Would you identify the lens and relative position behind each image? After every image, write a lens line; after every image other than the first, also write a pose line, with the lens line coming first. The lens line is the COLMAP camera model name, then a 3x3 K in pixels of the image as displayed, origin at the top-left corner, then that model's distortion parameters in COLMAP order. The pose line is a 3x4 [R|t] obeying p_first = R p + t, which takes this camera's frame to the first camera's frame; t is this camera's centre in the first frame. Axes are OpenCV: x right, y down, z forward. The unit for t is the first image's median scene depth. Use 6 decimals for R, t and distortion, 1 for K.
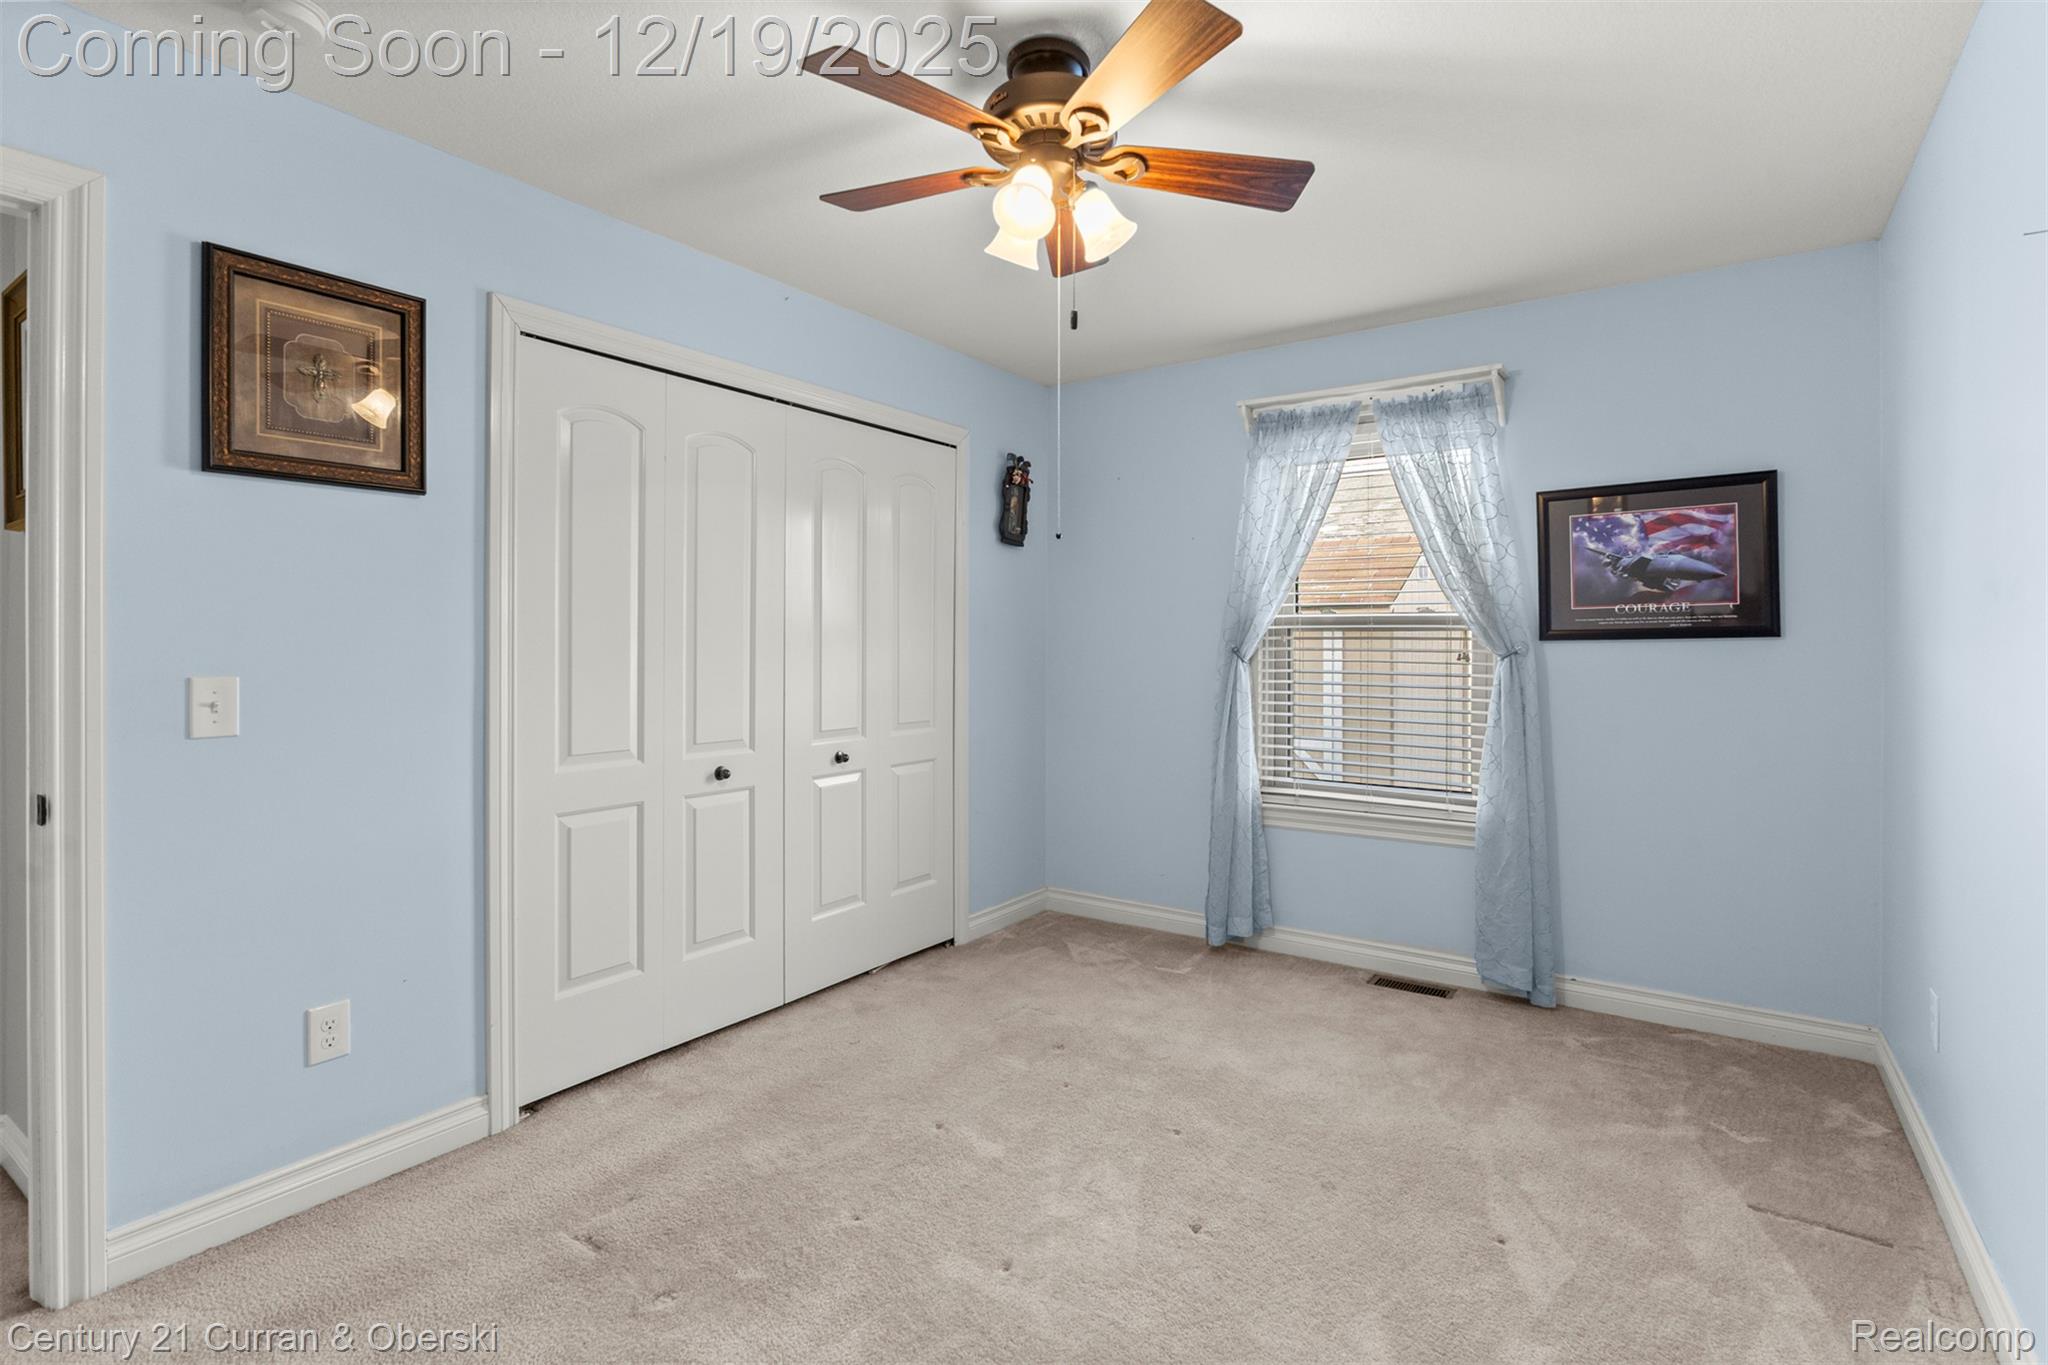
lens RADIAL K [[983.3, 0, 1018.8], [0, 983.3, 652.6], [0, 0, 1]] dist [-0.000961, -0.000502]
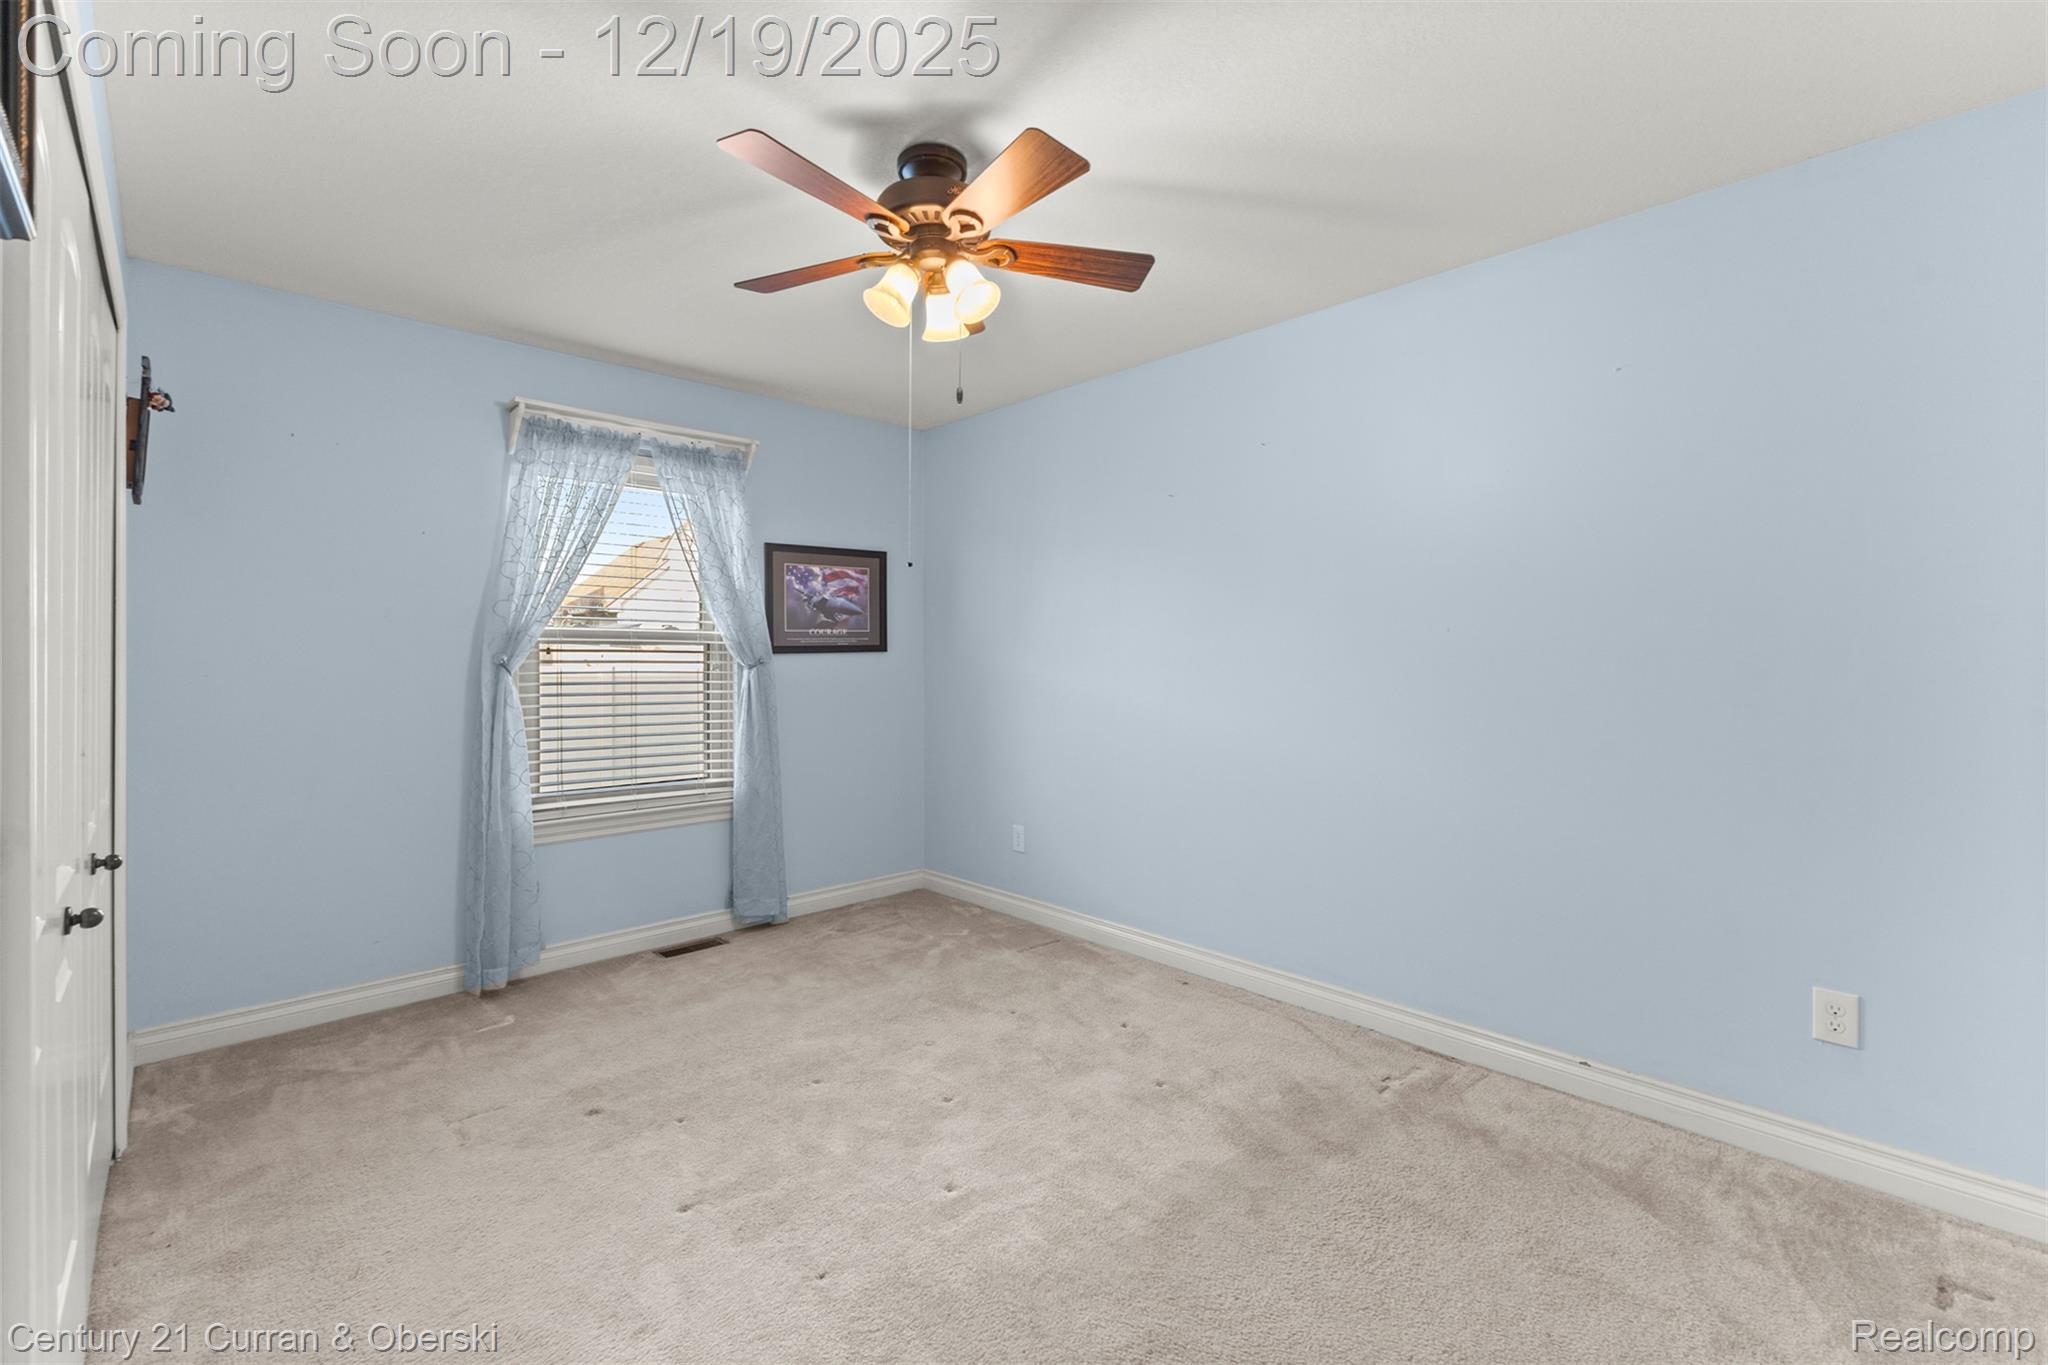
lens RADIAL K [[908.7, 0, 1034.1], [0, 908.7, 676.4], [0, 0, 1]] dist [0.010153, -0.000392]
pose [[0.188108, -0.024174, 0.981851, -0.647073], [0.010796, 0.999688, 0.022544, -0.005887], [-0.982089, 0.006359, 0.188310, 0.429031]]
